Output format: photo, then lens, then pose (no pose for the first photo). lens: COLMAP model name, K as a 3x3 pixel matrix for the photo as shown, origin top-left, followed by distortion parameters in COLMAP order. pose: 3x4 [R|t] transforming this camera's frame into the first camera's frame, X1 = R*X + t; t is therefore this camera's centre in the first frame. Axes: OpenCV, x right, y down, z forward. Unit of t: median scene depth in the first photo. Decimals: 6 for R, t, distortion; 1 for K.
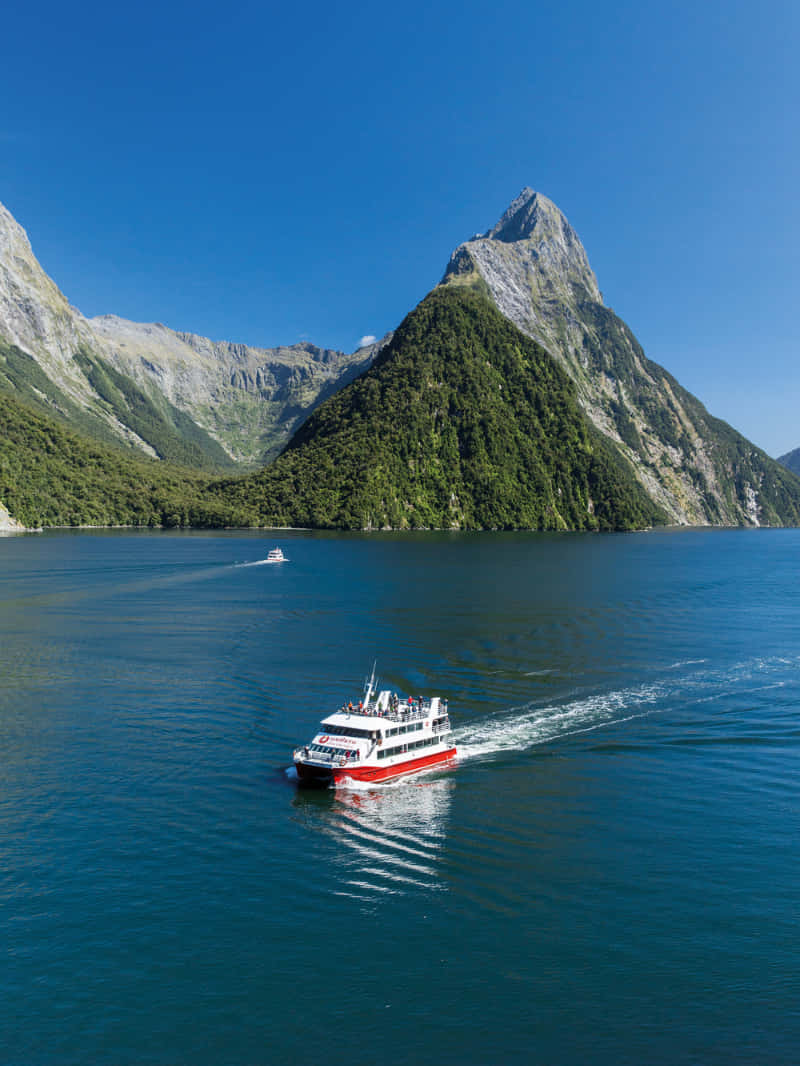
lens RADIAL K [[1249.4, 0, 398.0], [0, 1249.4, 559.5], [0, 0, 1]] dist [0.021828, 0.001233]
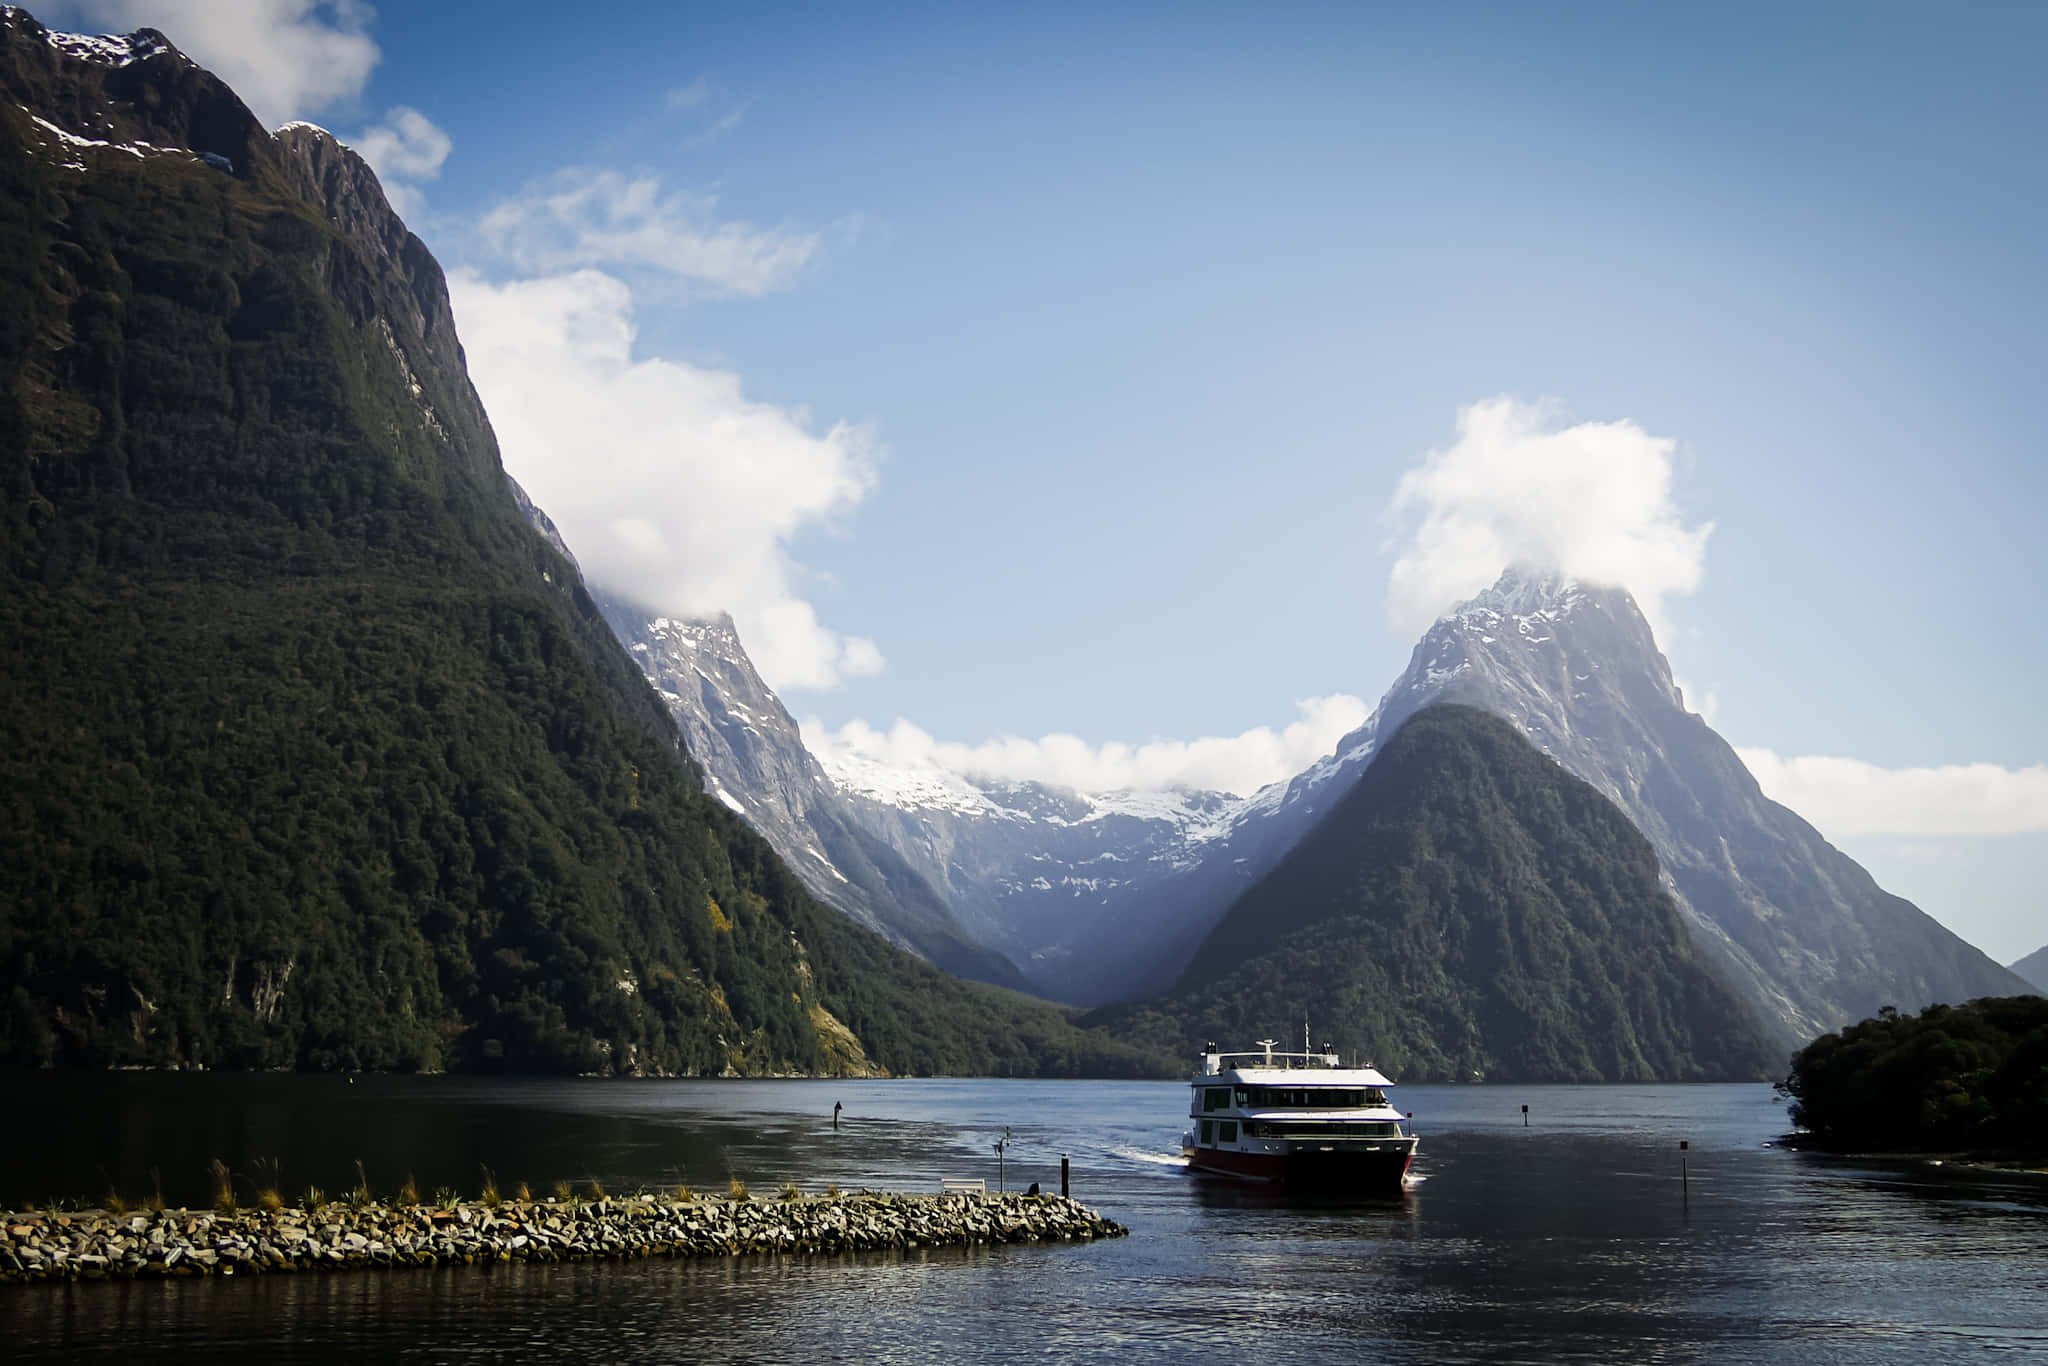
lens RADIAL K [[2241.0, 0, 1024.0], [0, 2241.0, 683.0], [0, 0, 1]] dist [-0.070496, 0.022109]
pose [[0.991827, -0.027174, -0.124663, -0.032957], [0.000371, 0.977667, -0.210158, 0.013958], [0.127590, 0.208395, 0.969687, -0.152387]]
